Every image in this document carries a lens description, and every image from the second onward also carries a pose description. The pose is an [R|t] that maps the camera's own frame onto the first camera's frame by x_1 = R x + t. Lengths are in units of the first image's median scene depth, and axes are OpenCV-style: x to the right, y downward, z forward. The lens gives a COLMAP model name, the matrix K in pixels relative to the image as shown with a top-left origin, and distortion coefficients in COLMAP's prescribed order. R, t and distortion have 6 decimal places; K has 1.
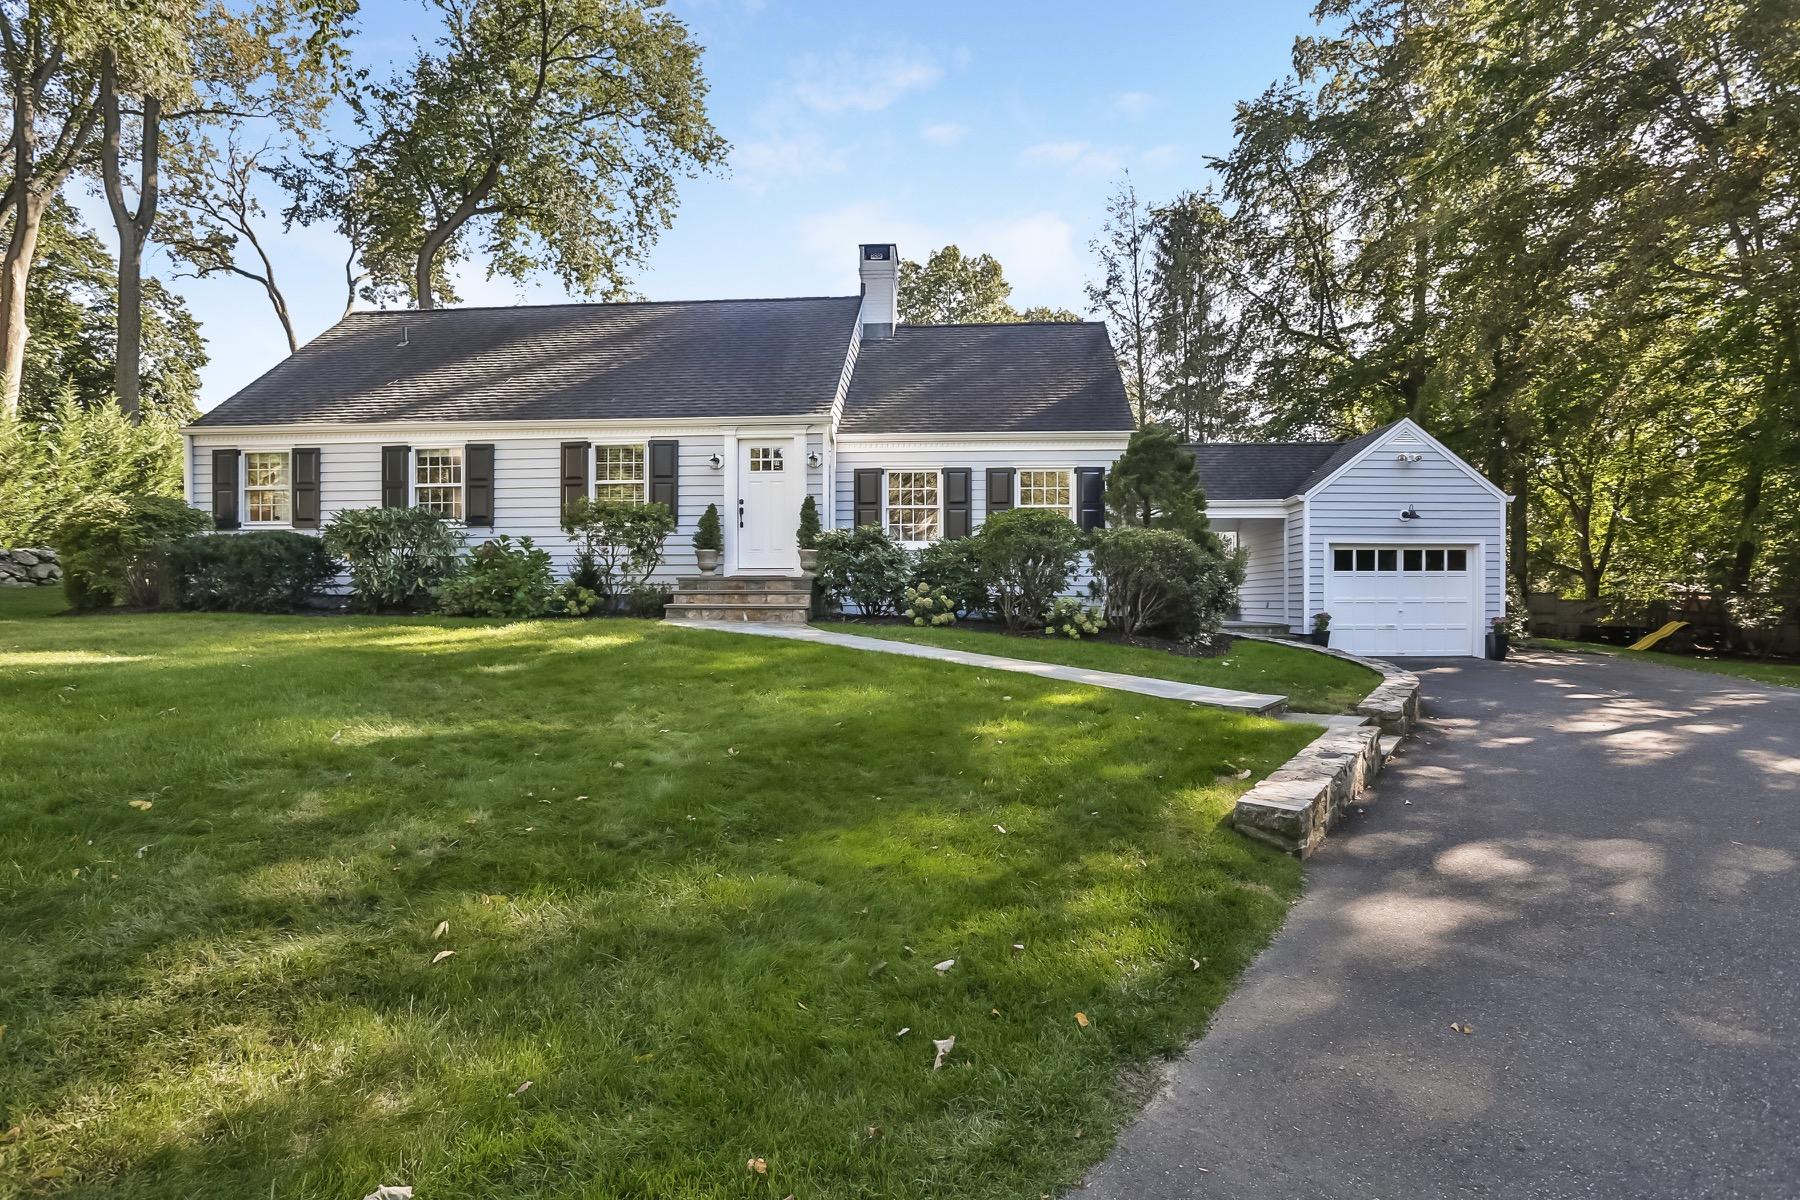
lens RADIAL K [[993.2, 0, 900.0], [0, 993.2, 600.0], [0, 0, 1]] dist [-0.050506, 0.000974]
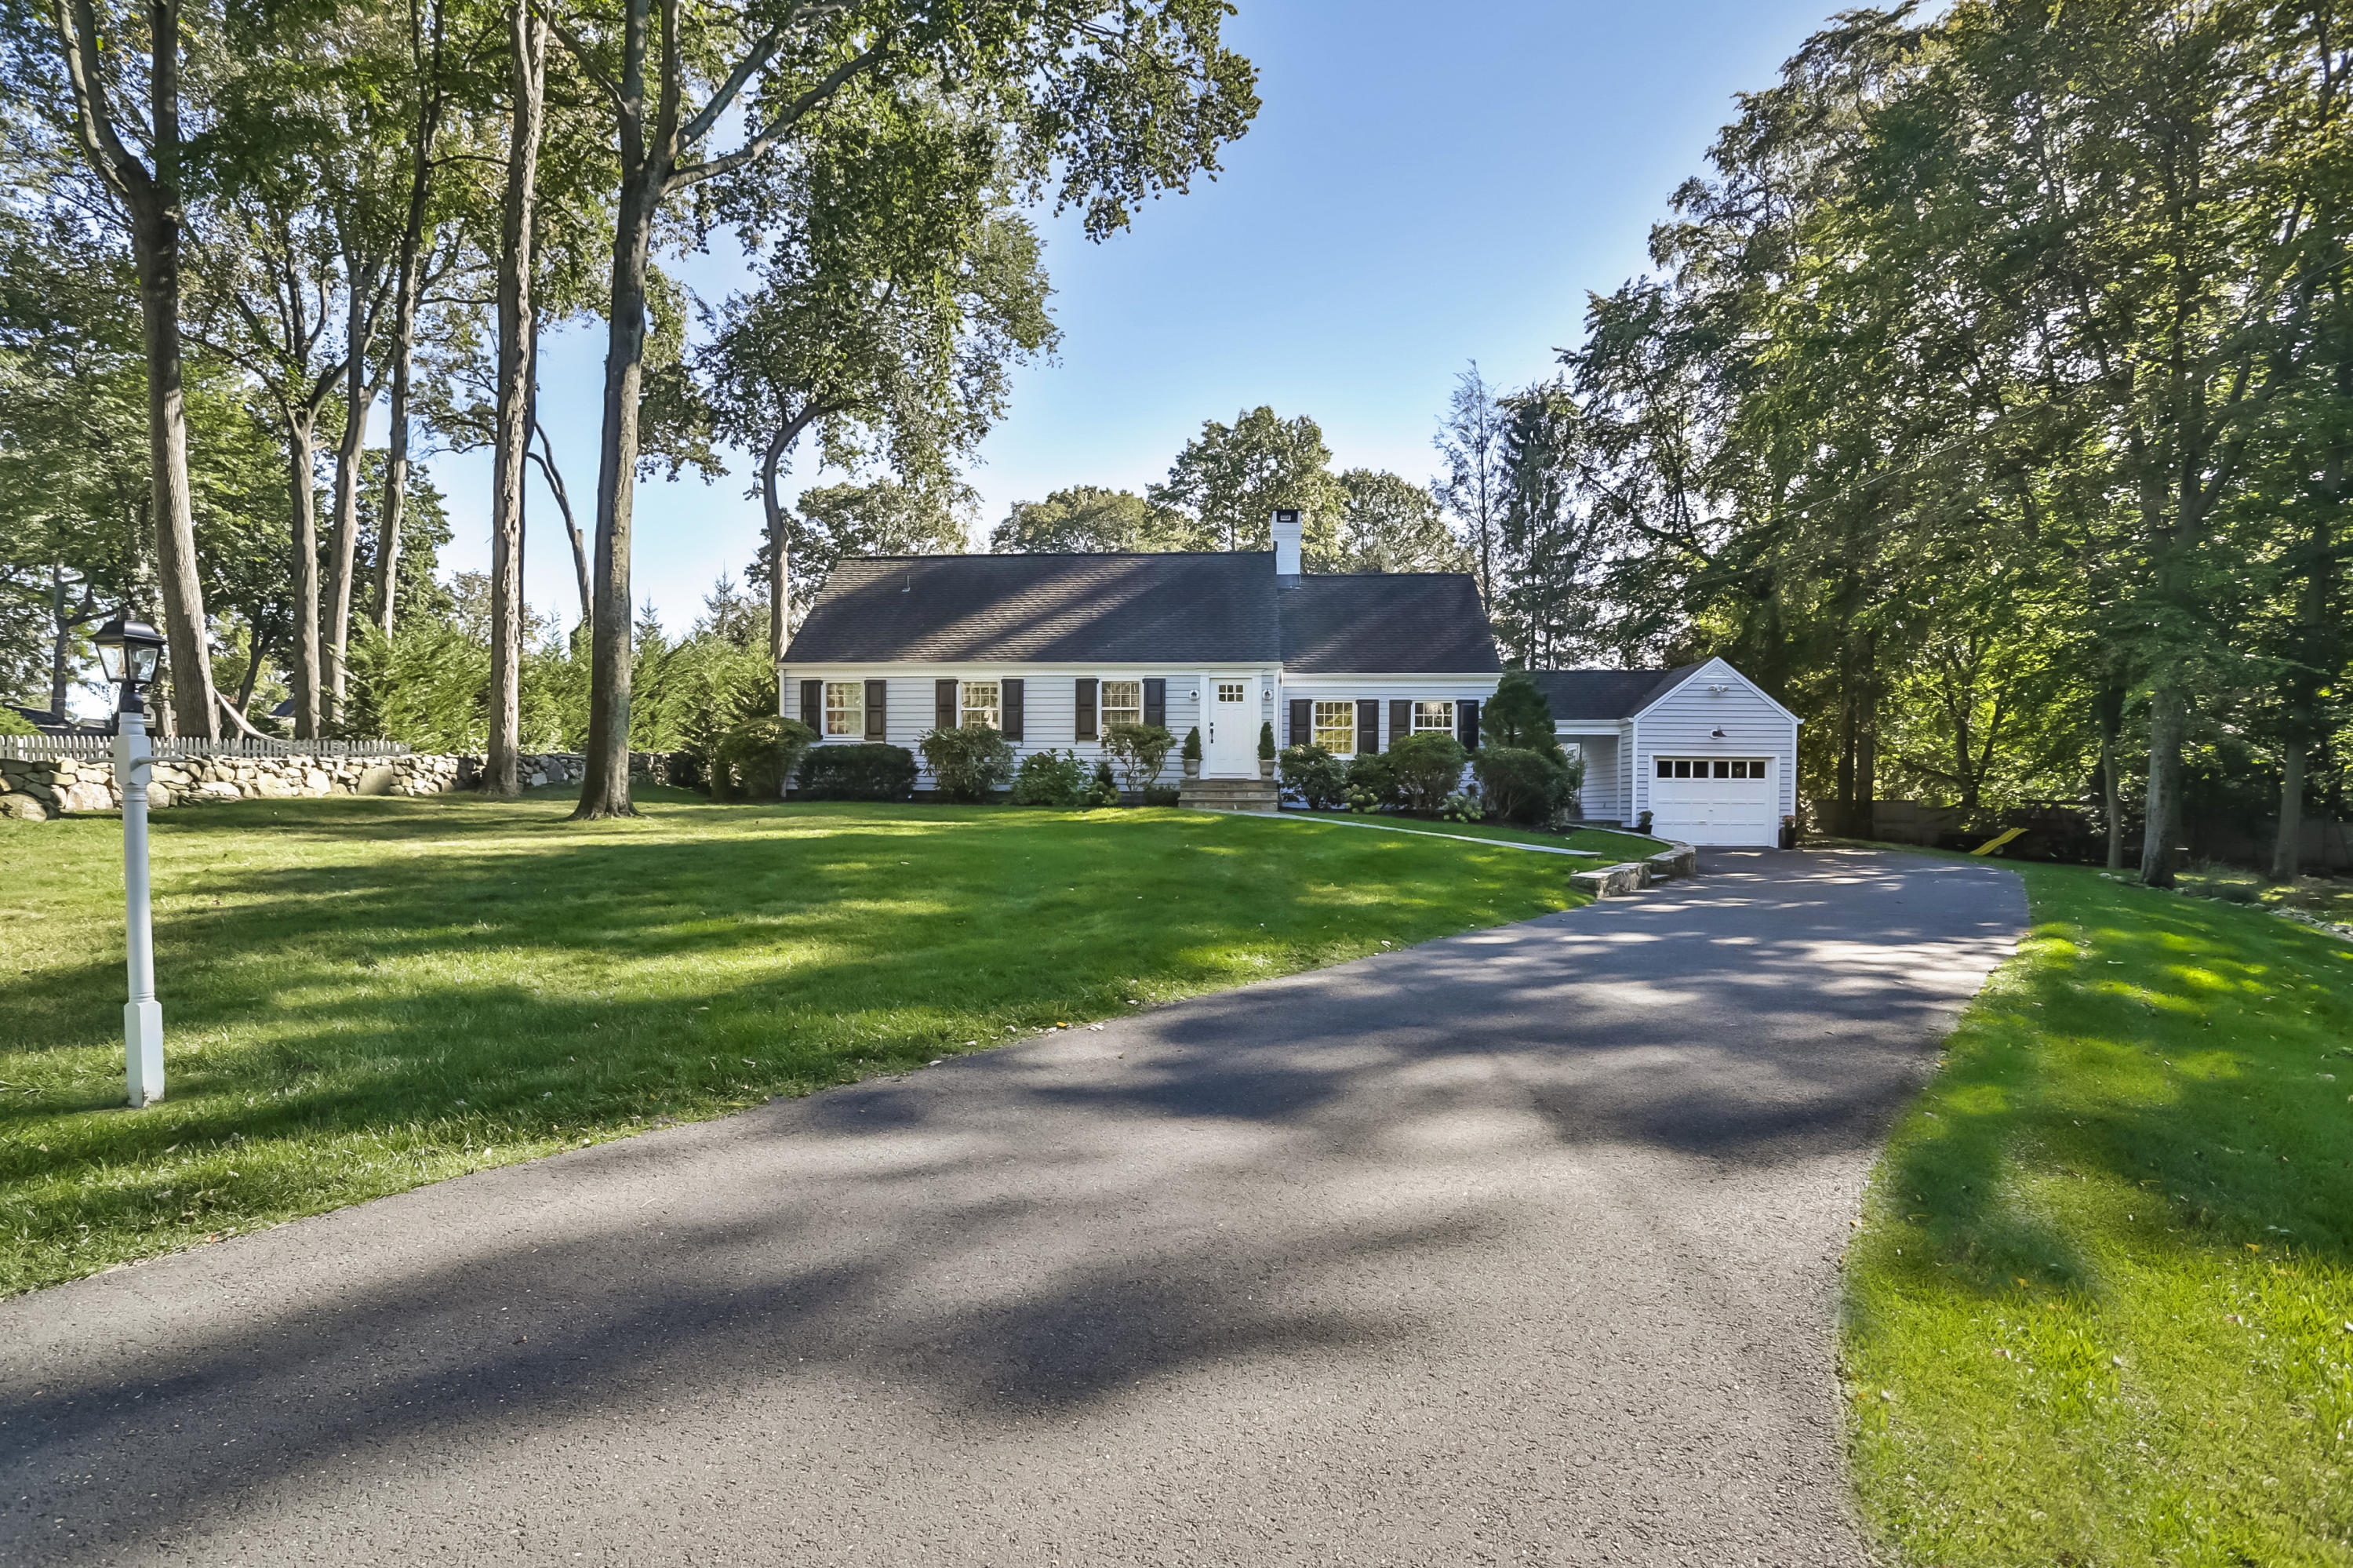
lens RADIAL K [[1161.8, 0, 1175.3], [0, 1161.8, 803.1], [0, 0, 1]] dist [-0.019463, -0.000096]
pose [[0.999888, 0.006651, -0.013444, -0.125808], [-0.006715, 0.999967, -0.004679, 0.011290], [0.013412, 0.004769, 0.999899, -0.397144]]
